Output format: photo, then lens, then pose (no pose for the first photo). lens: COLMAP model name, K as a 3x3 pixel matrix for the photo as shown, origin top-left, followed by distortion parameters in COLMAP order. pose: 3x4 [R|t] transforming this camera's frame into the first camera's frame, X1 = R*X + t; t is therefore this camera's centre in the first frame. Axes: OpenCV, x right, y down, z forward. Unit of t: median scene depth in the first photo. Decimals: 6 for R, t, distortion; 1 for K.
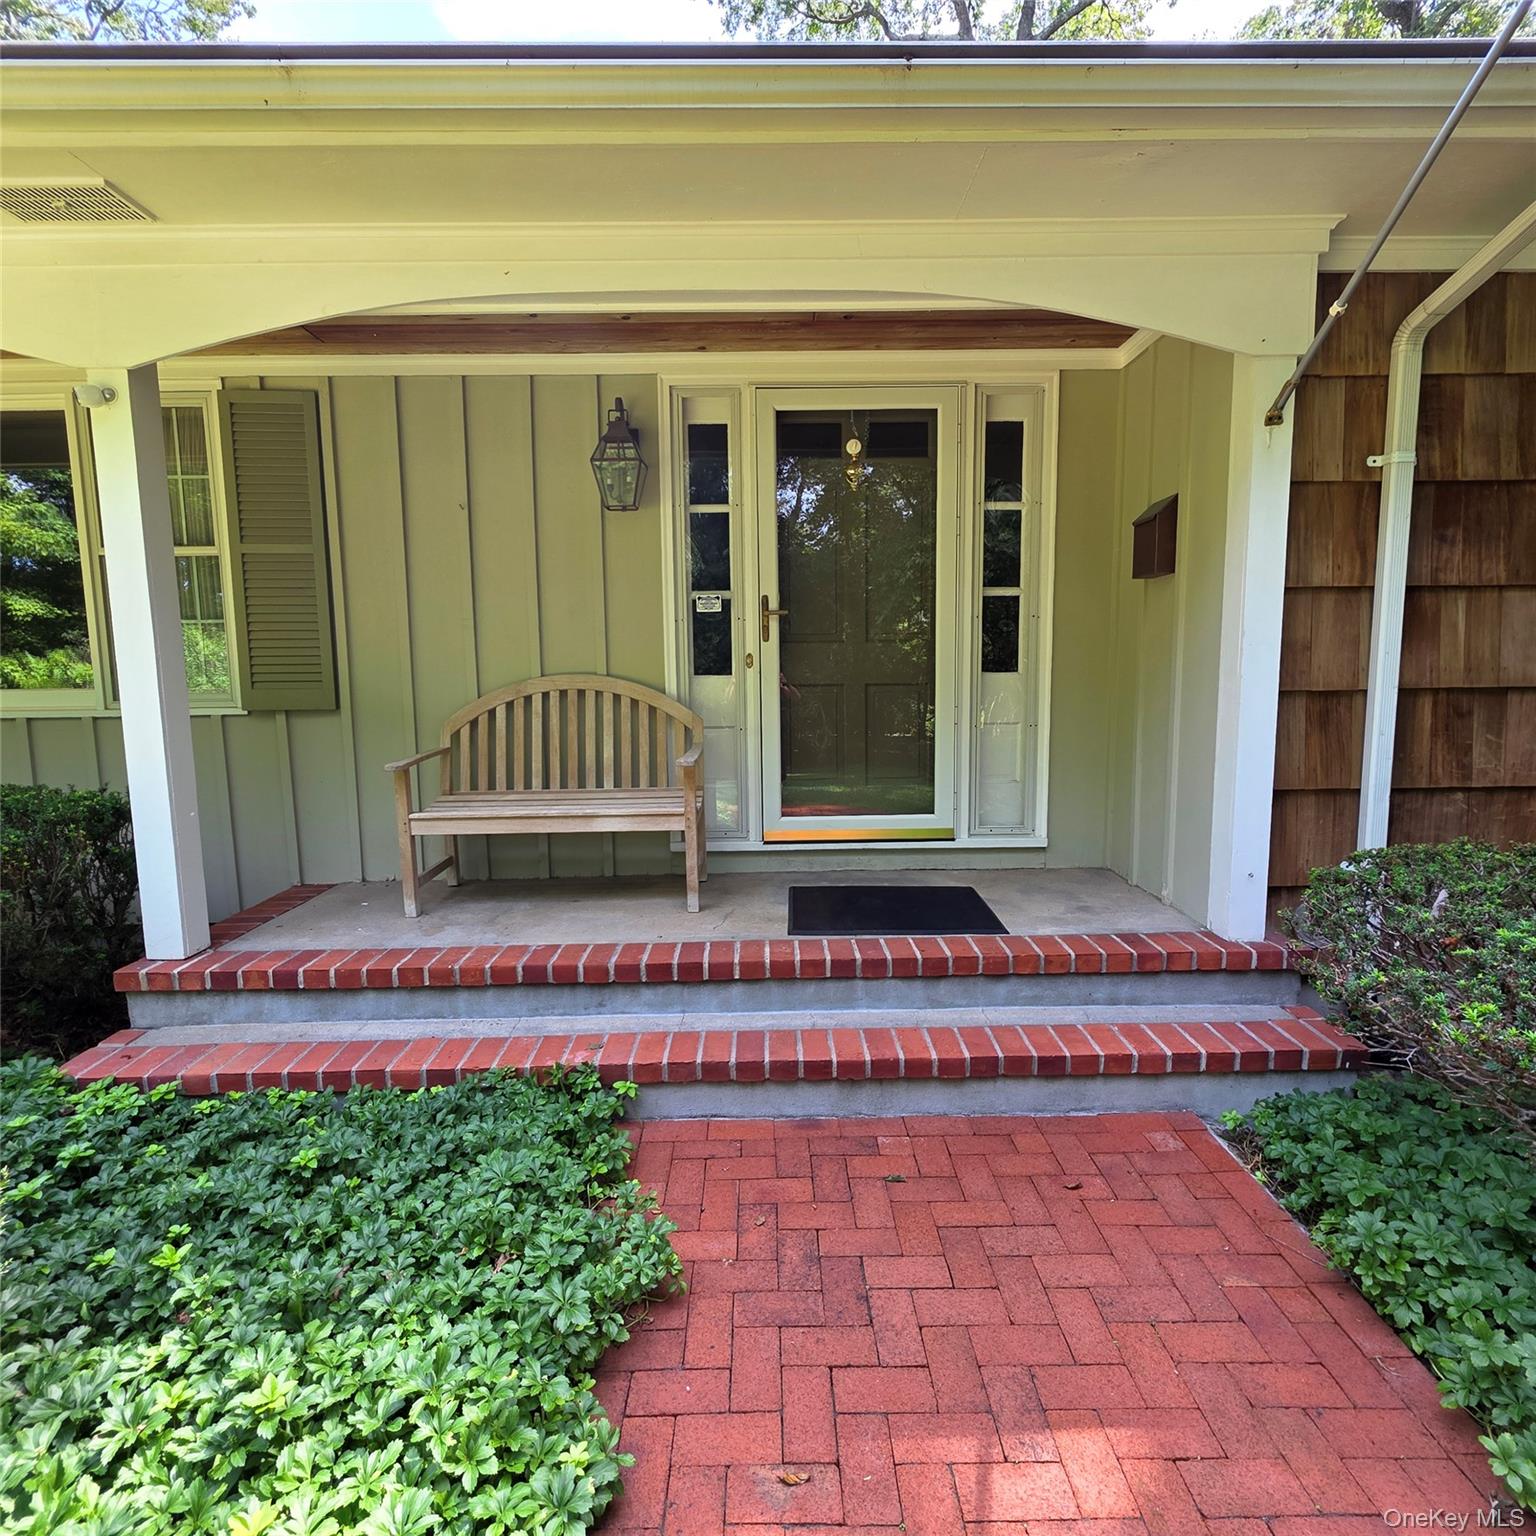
lens RADIAL K [[819.3, 0, 769.1], [0, 819.3, 764.8], [0, 0, 1]] dist [0.000792, -0.001702]
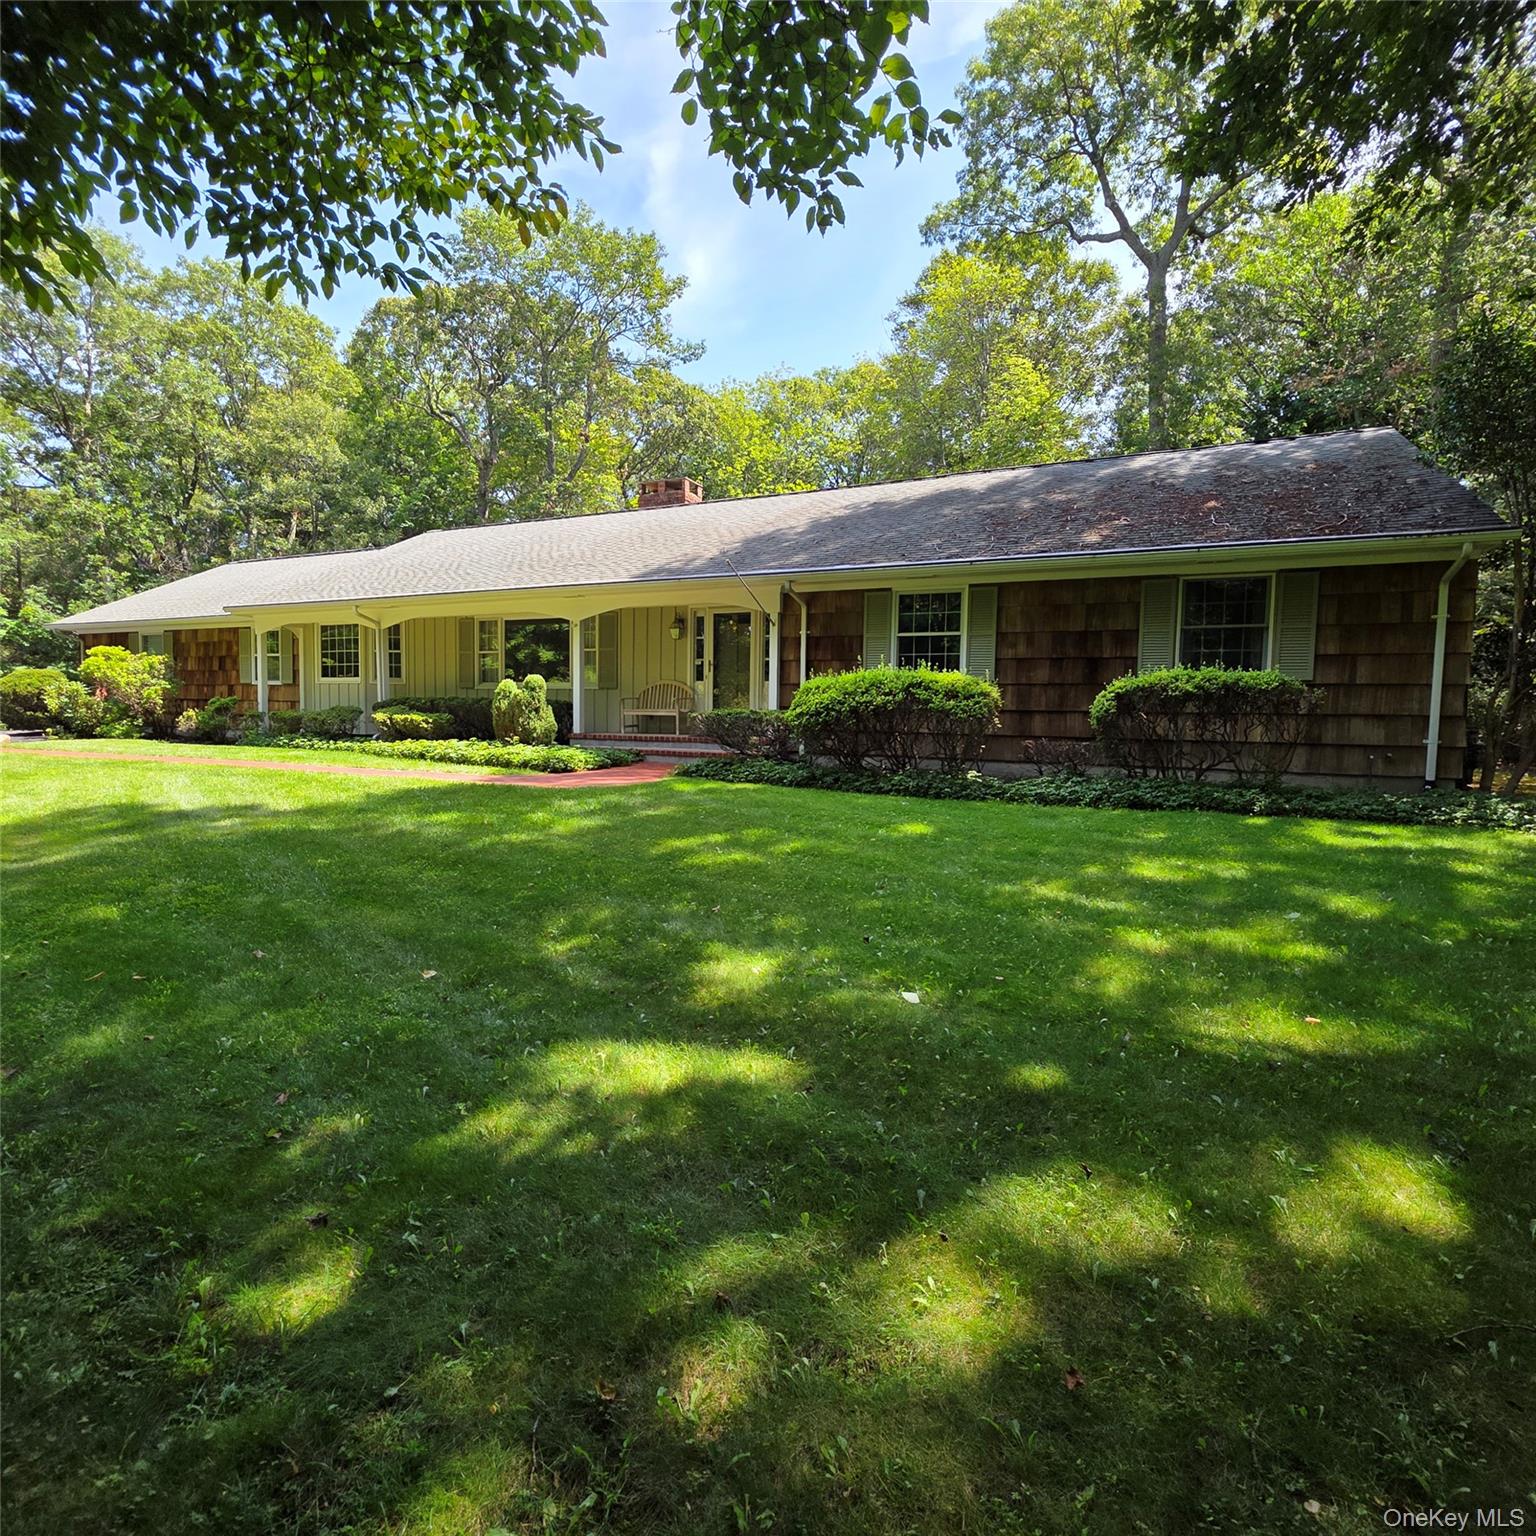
lens RADIAL K [[819.3, 0, 767.5], [0, 819.3, 769.0], [0, 0, 1]] dist [0.000792, -0.001702]
pose [[0.909143, 0.054409, -0.412915, 1.850007], [-0.071645, 0.997082, -0.026362, 0.384261], [0.410275, 0.053550, 0.910388, -2.359290]]
